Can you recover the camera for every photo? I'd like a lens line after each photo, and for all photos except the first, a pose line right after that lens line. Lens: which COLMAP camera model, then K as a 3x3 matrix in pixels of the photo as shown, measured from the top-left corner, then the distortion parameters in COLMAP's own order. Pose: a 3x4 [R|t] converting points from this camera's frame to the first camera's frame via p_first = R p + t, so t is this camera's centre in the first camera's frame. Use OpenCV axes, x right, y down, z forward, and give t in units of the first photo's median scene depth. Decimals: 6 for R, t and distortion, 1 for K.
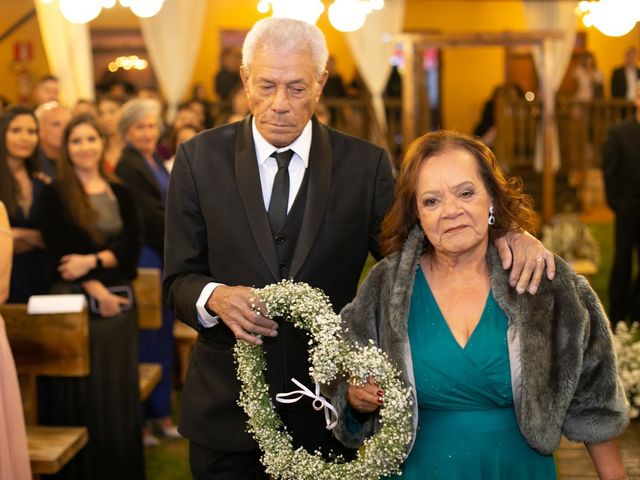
lens RADIAL K [[1064.3, 0, 320.2], [0, 1064.3, 239.2], [0, 0, 1]] dist [-0.125264, 0.000000]
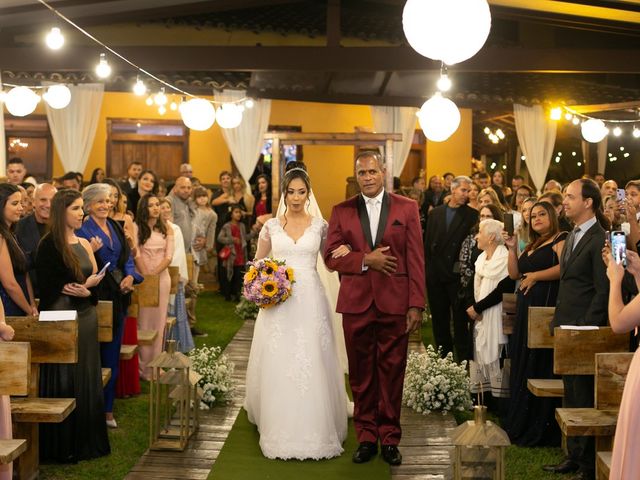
lens RADIAL K [[1064.3, 0, 321.7], [0, 1064.3, 237.2], [0, 0, 1]] dist [-0.125264, 0.000000]
pose [[0.989968, 0.025808, 0.138917, -0.072306], [-0.014733, 0.996673, -0.080166, 0.053858], [-0.140524, 0.077315, 0.987054, -0.456131]]
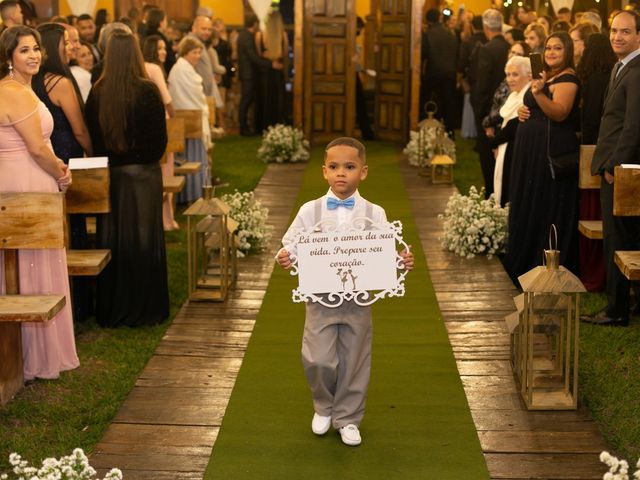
lens RADIAL K [[1064.3, 0, 320.7], [0, 1064.3, 245.2], [0, 0, 1]] dist [-0.125264, 0.000000]
pose [[0.990678, -0.012608, 0.135640, -0.109433], [0.002635, 0.997295, 0.073458, 0.056230], [-0.136199, -0.072416, 0.988031, -0.382051]]
